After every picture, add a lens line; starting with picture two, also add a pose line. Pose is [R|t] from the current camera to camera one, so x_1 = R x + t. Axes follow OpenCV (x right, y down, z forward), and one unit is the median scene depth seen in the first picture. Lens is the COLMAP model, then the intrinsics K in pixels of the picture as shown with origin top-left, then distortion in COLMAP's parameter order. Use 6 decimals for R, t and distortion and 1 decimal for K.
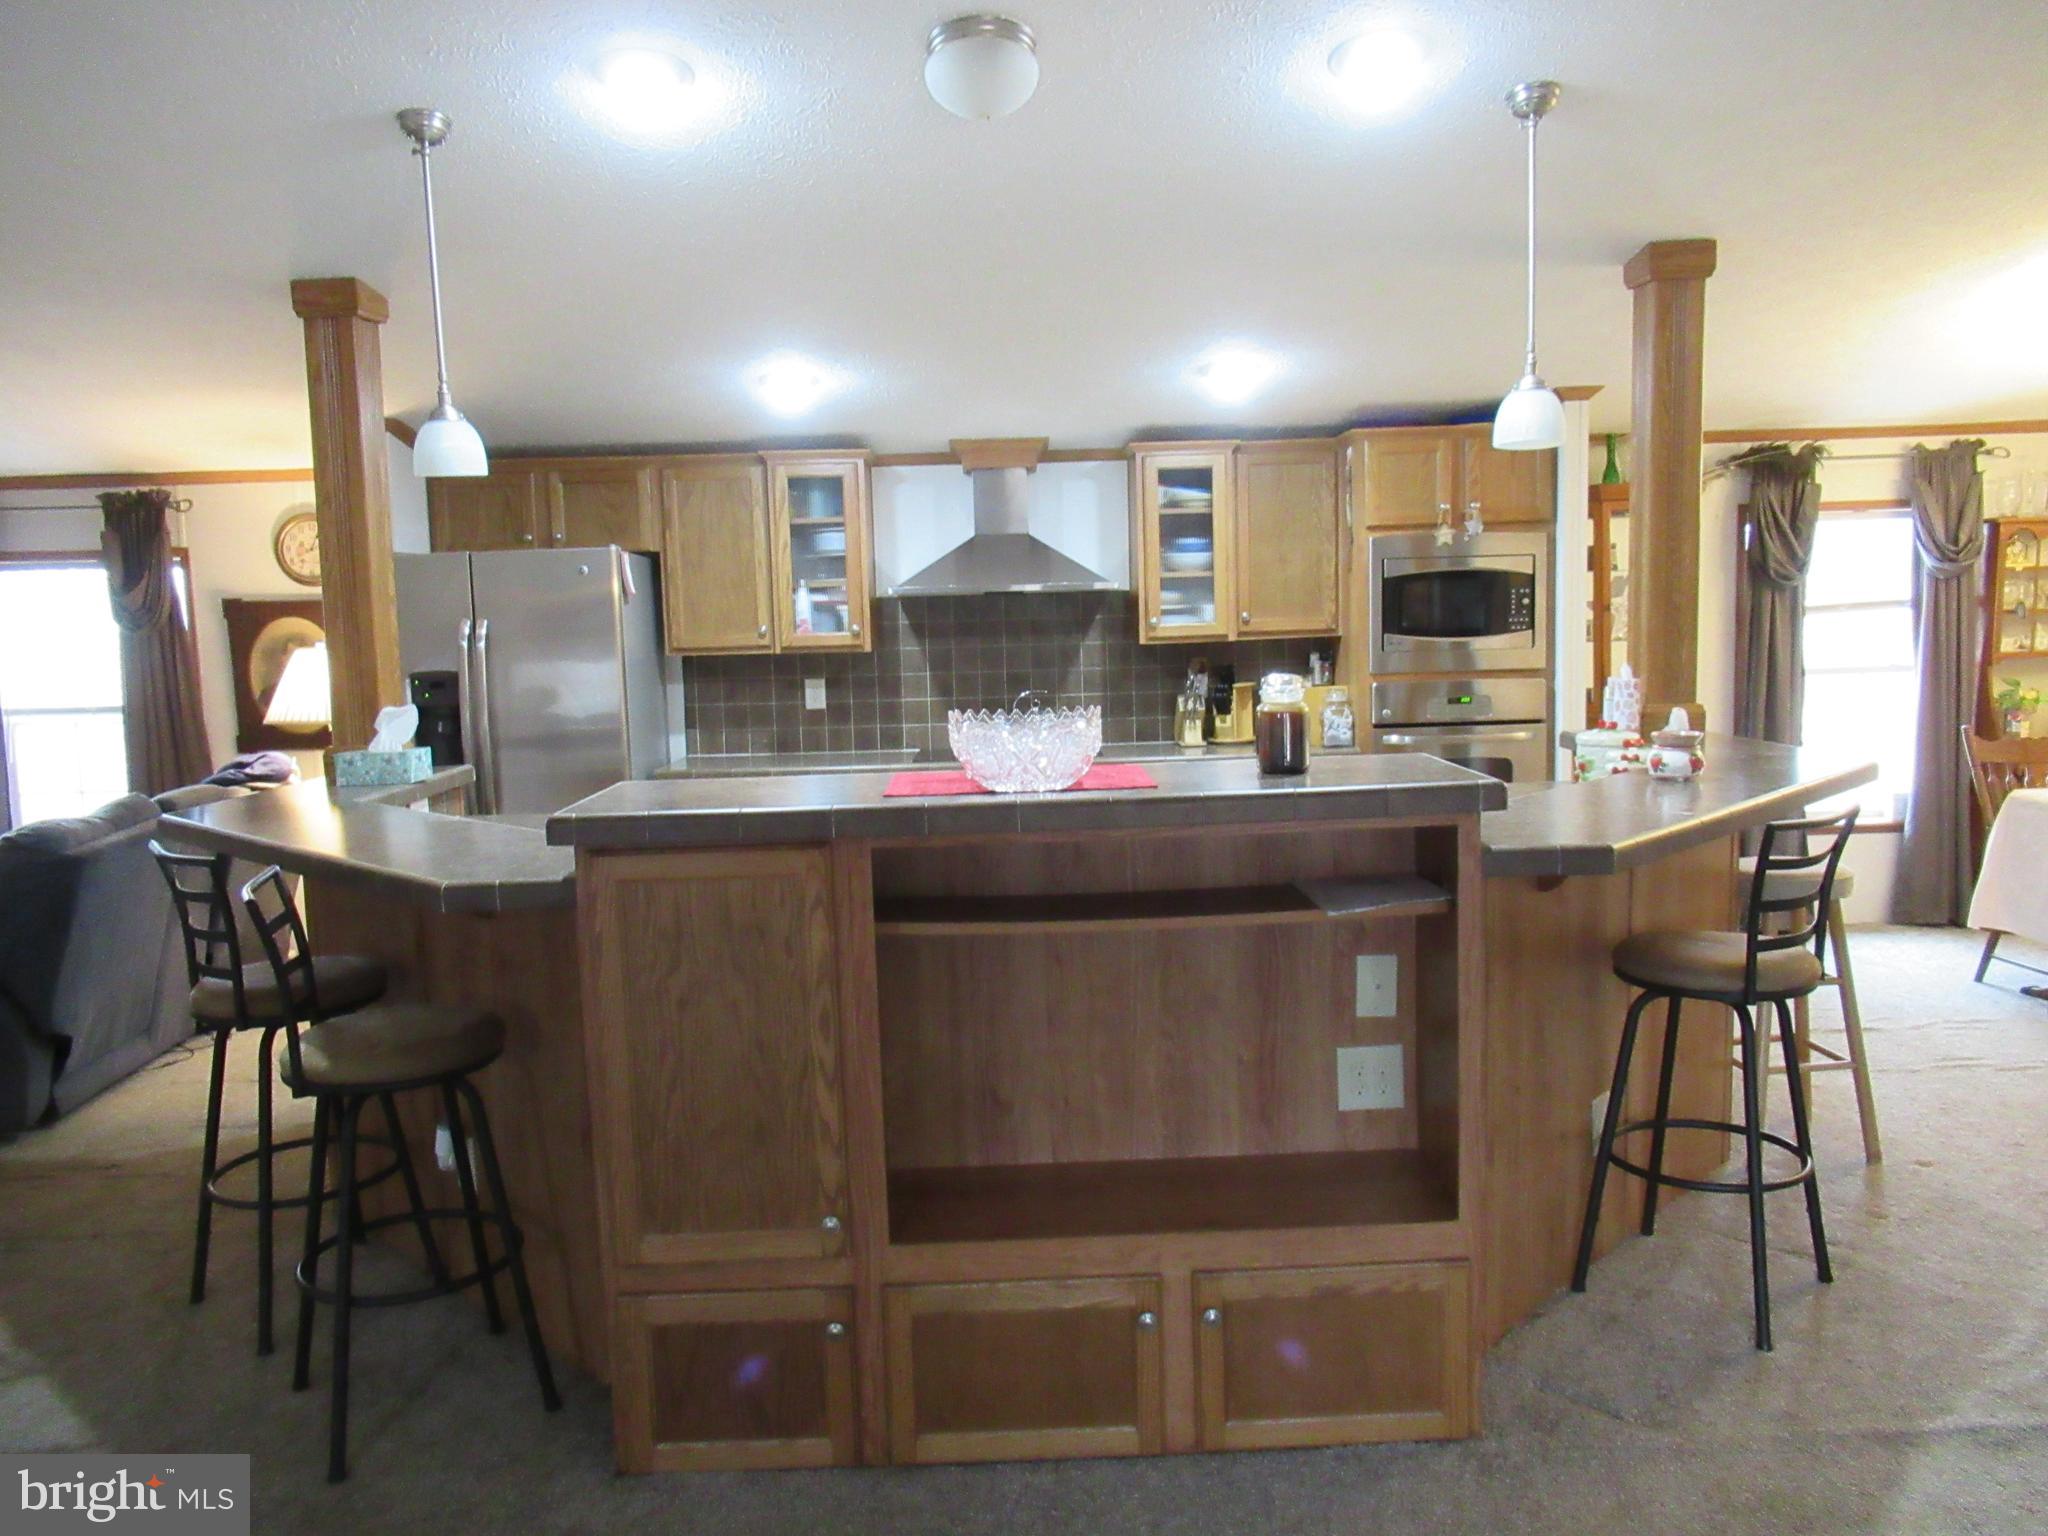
lens RADIAL K [[1524.6, 0, 1019.5], [0, 1524.6, 777.2], [0, 0, 1]] dist [-0.004959, 0.004677]
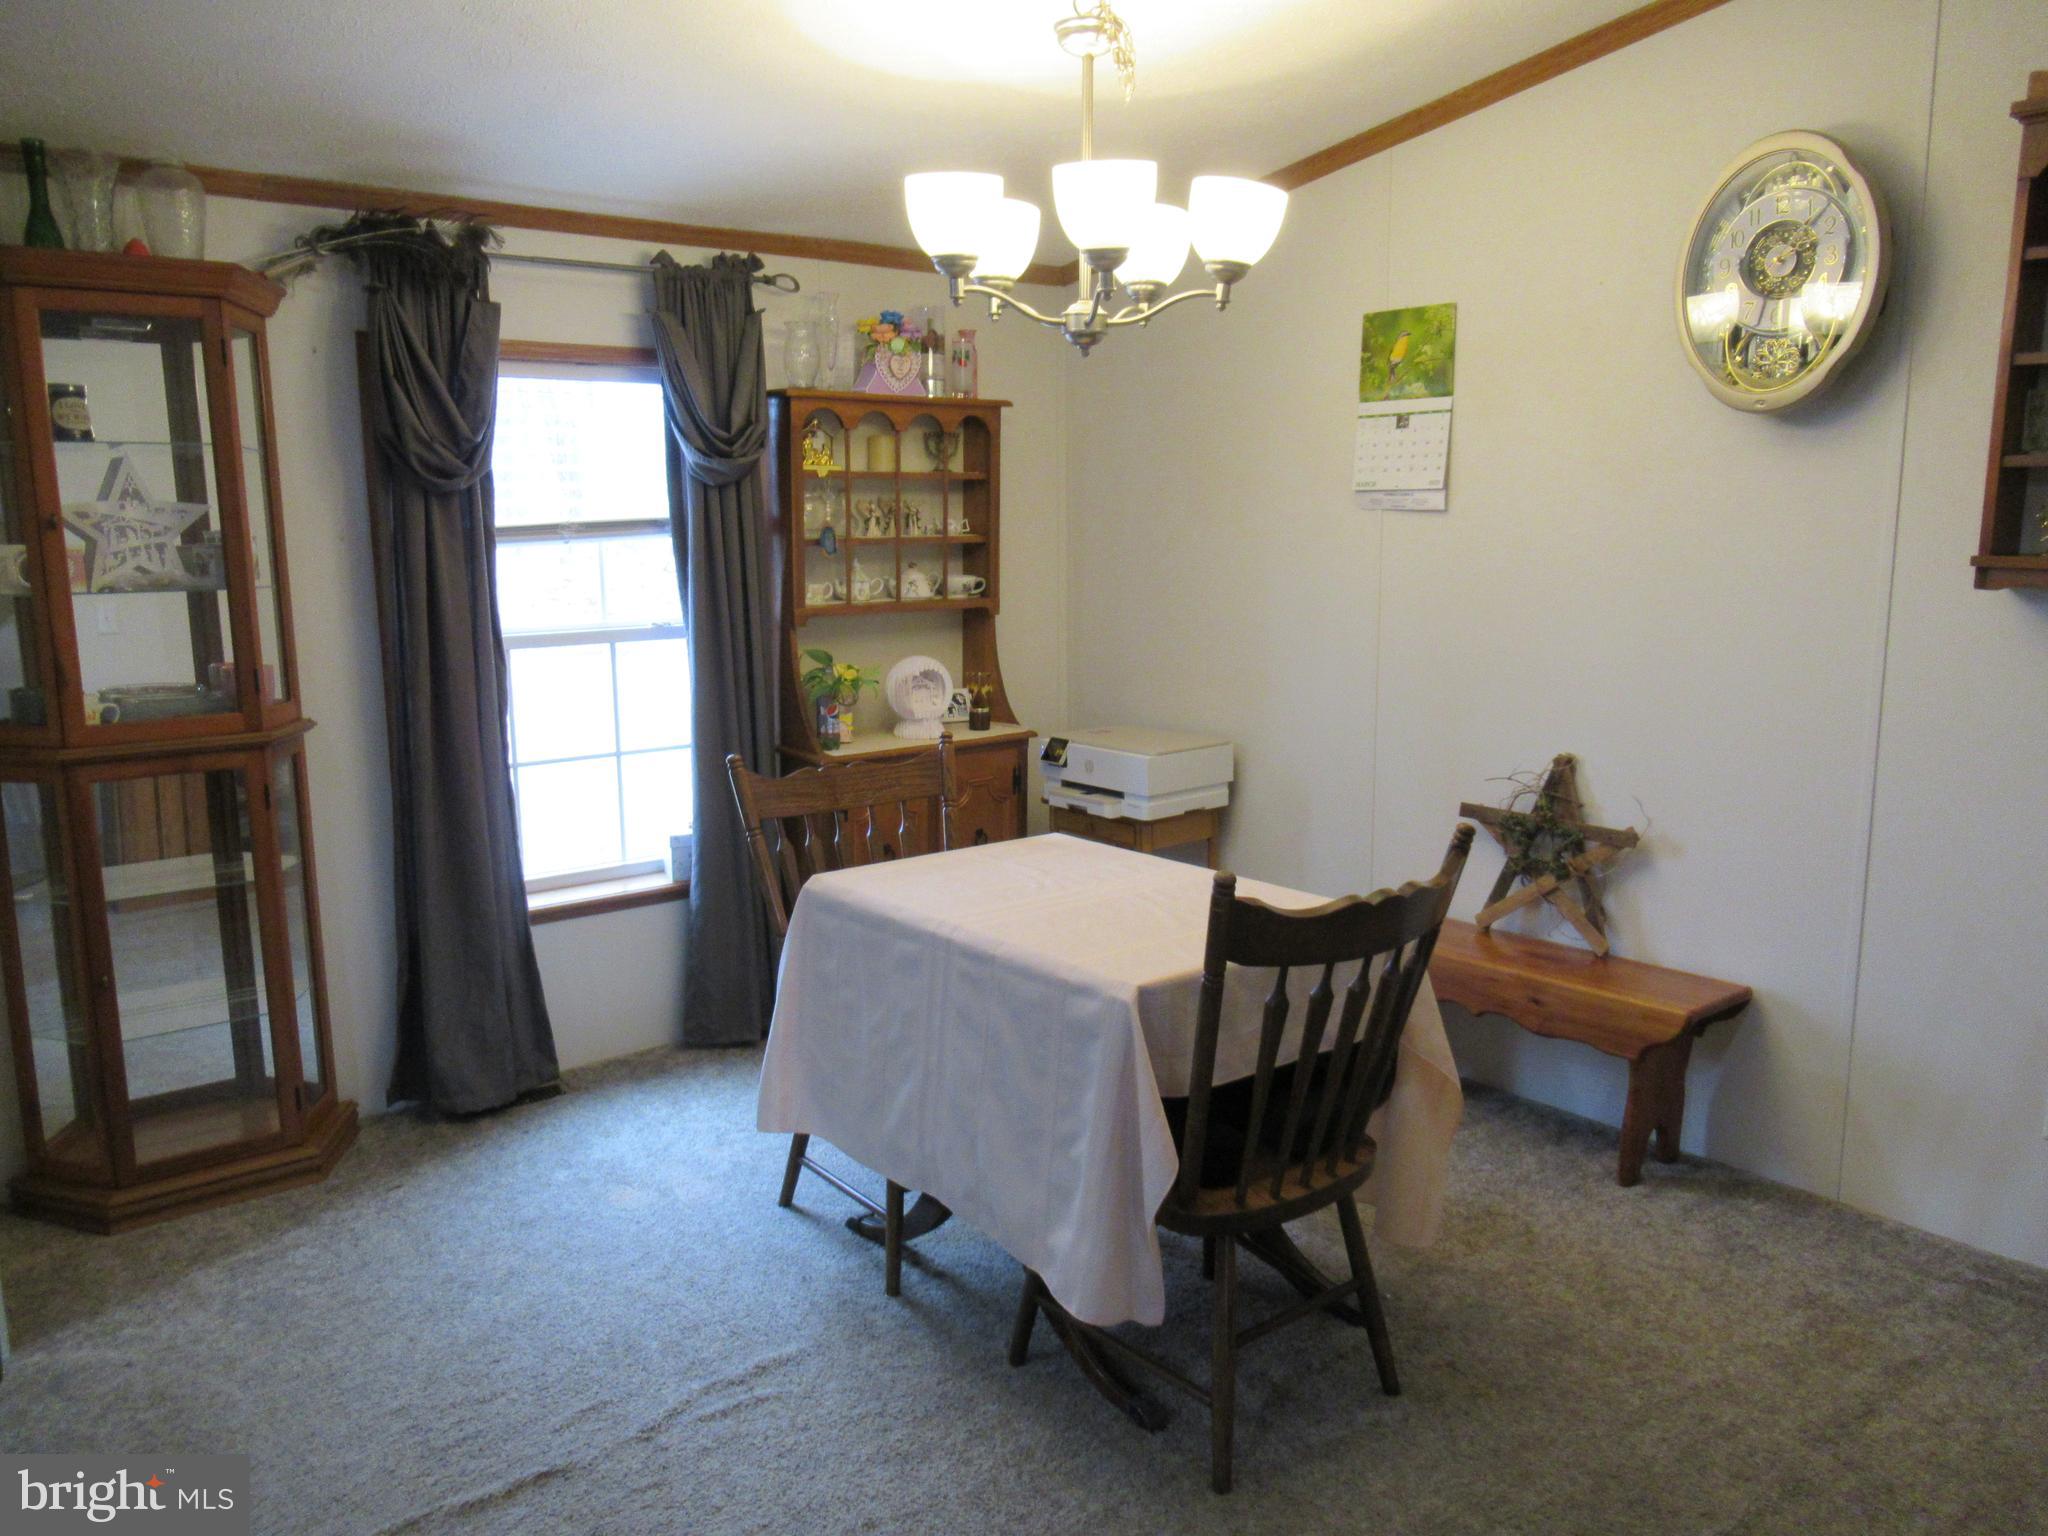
lens RADIAL K [[1524.6, 0, 1015.8], [0, 1524.6, 779.4], [0, 0, 1]] dist [-0.004959, 0.004677]
pose [[0.793270, -0.084037, 0.603043, 0.339300], [0.051419, 0.996137, 0.071178, -0.053165], [-0.606695, -0.025455, 0.794527, 0.461291]]
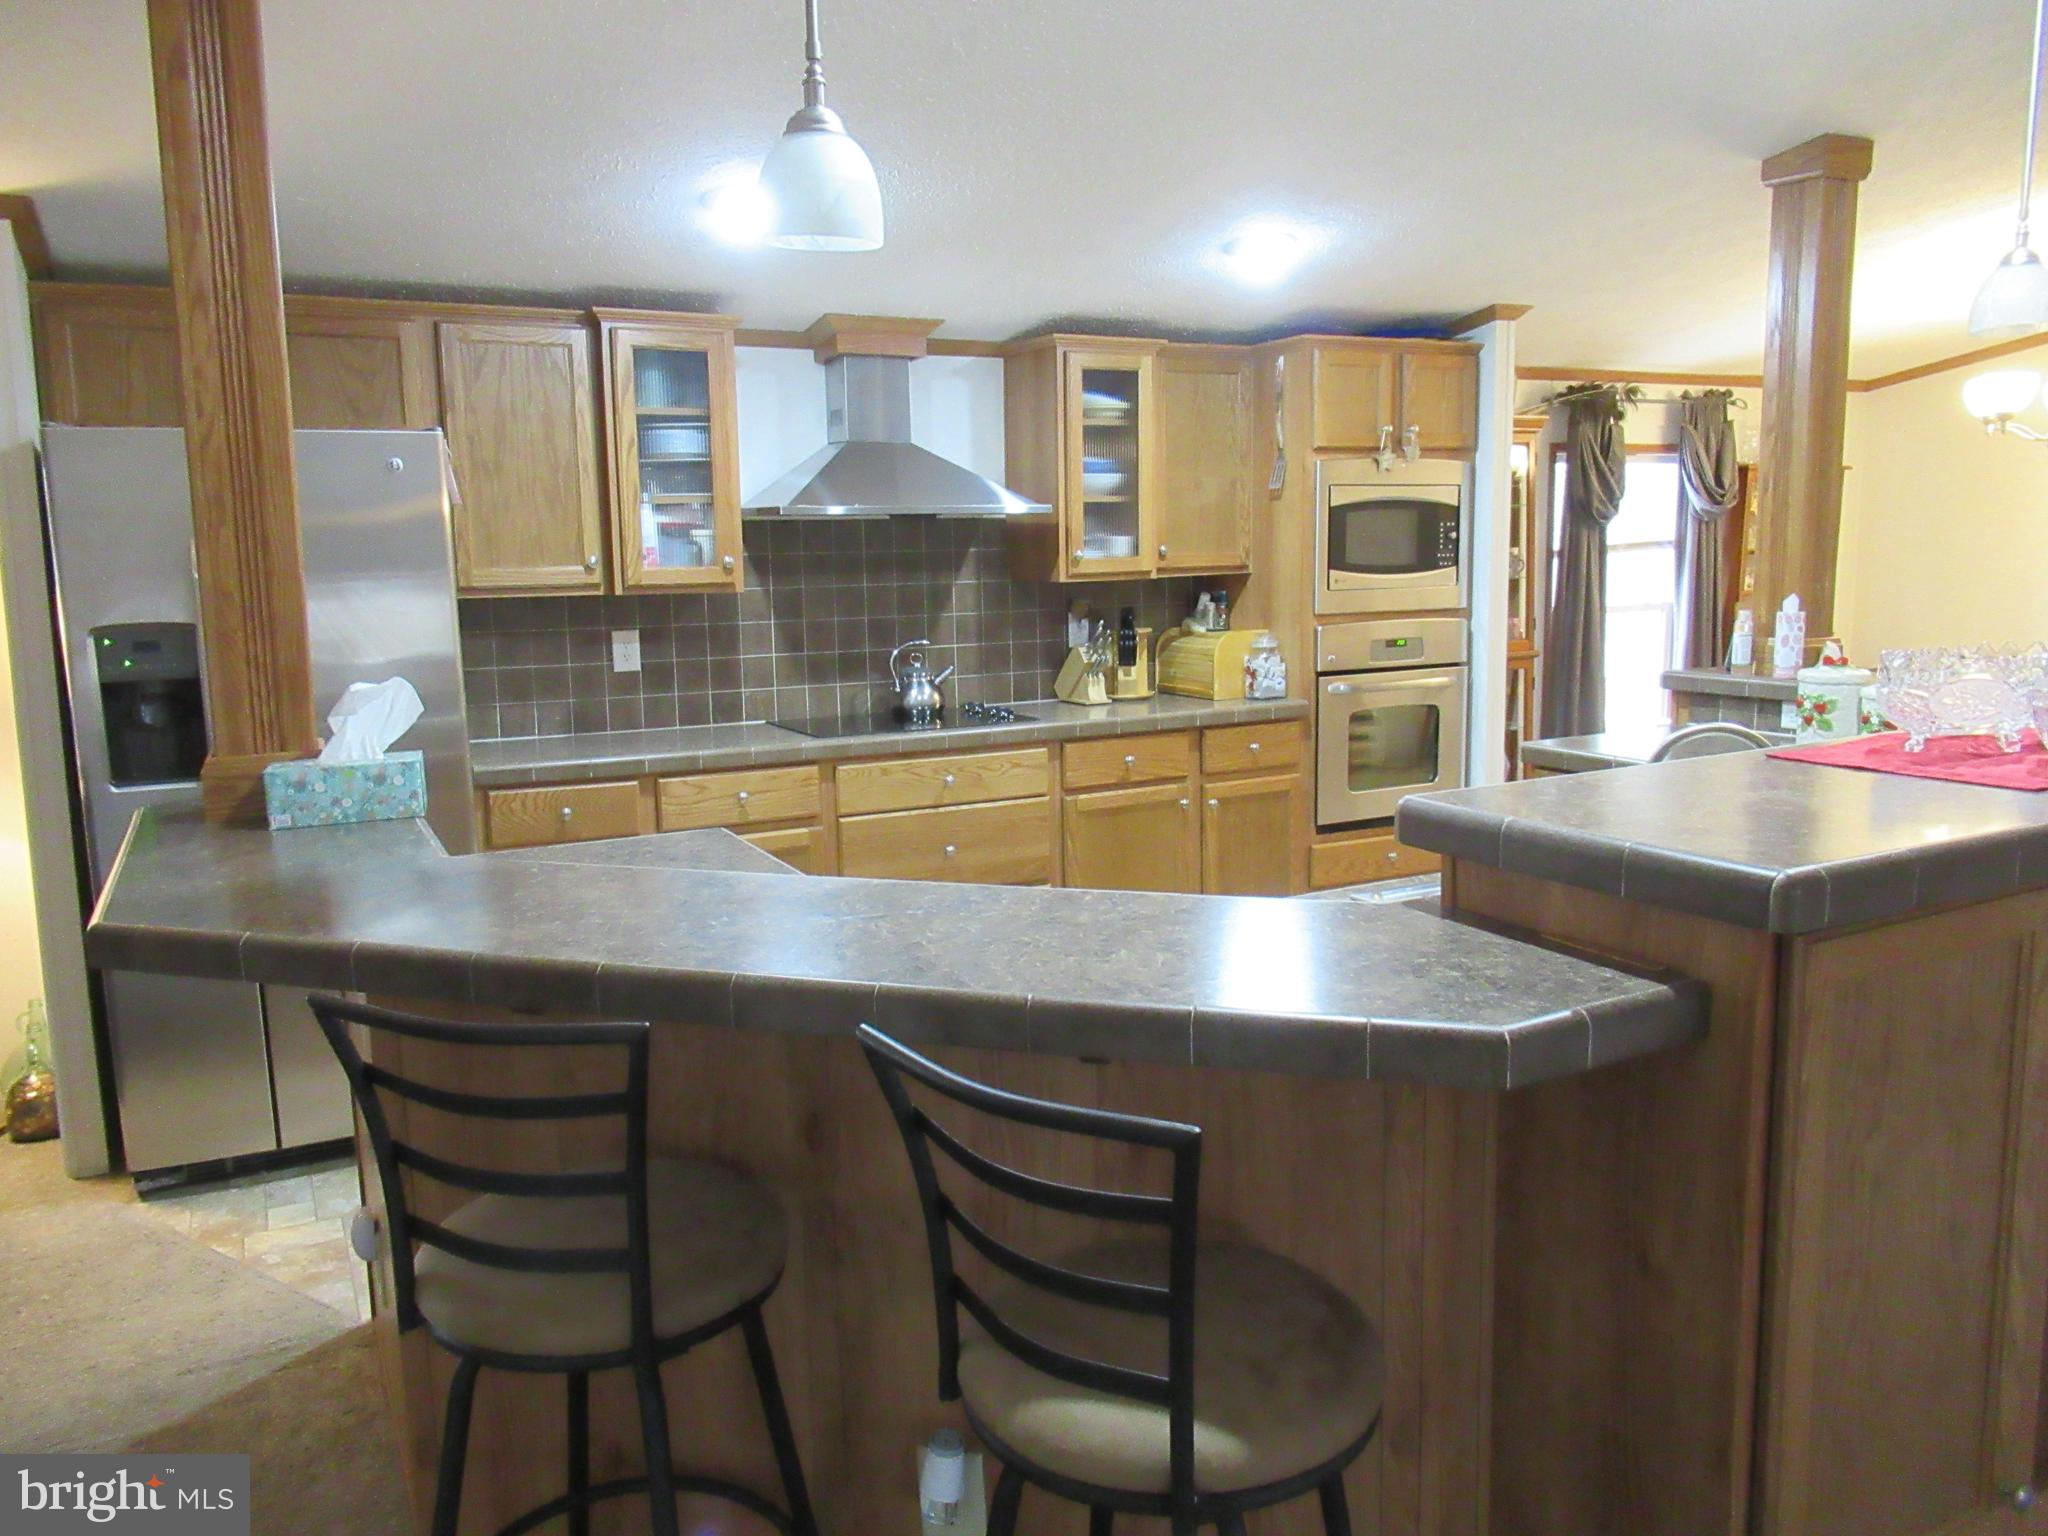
lens RADIAL K [[1524.6, 0, 1021.0], [0, 1524.6, 772.6], [0, 0, 1]] dist [-0.004959, 0.004677]
pose [[0.895495, -0.054961, 0.441664, -0.306948], [0.043310, 0.998397, 0.036429, -0.015477], [-0.442958, -0.013493, 0.896441, 0.268994]]
